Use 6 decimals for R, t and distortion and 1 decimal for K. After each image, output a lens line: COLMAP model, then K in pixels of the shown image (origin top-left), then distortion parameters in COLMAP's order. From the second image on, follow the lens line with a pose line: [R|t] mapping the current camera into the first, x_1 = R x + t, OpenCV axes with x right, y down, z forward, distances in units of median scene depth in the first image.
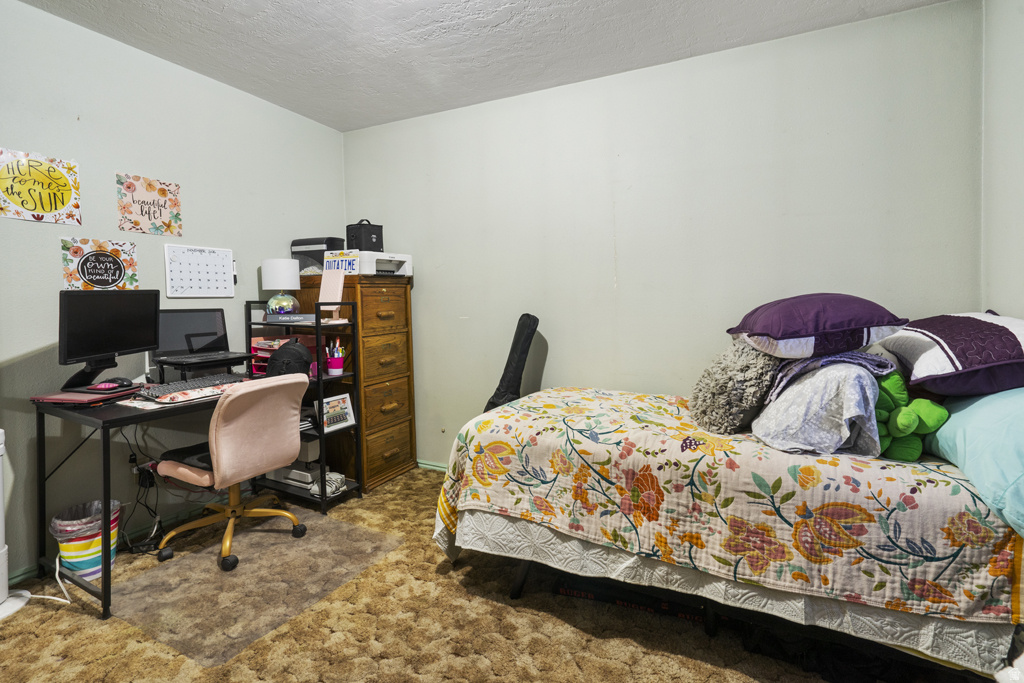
lens RADIAL K [[468.4, 0, 512.0], [0, 468.4, 341.5], [0, 0, 1]] dist [0.001362, 0.000352]
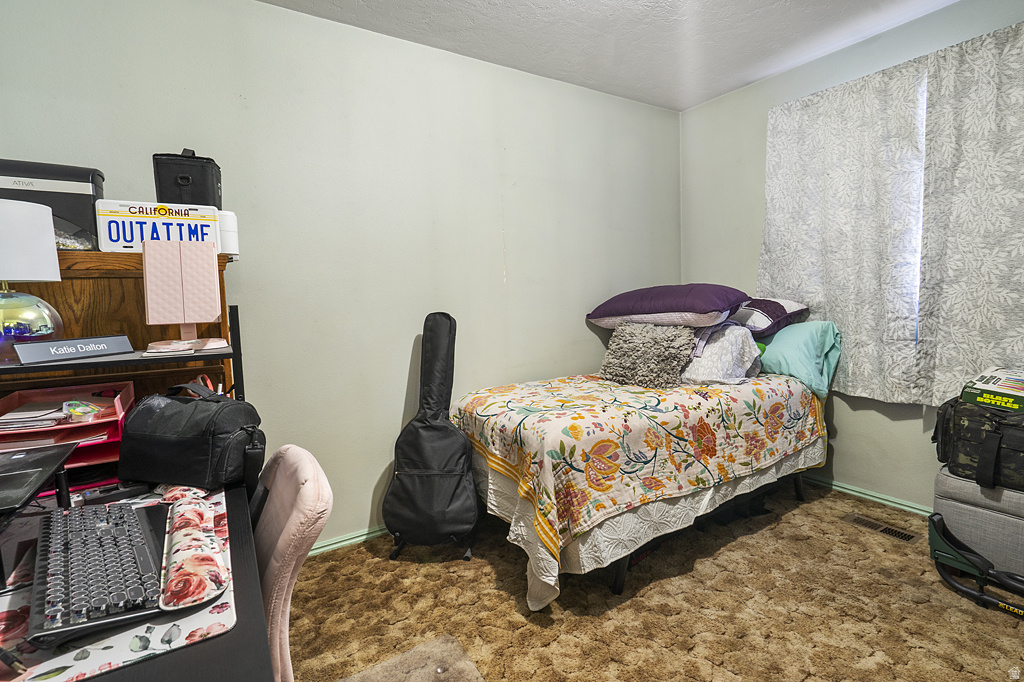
lens RADIAL K [[482.2, 0, 512.9], [0, 482.2, 357.4], [0, 0, 1]] dist [-0.000813, 0.000019]
pose [[0.522561, -0.122979, 0.843686, -1.007399], [0.111240, 0.990918, 0.075540, -0.048848], [-0.845314, 0.054378, 0.531496, 0.693629]]
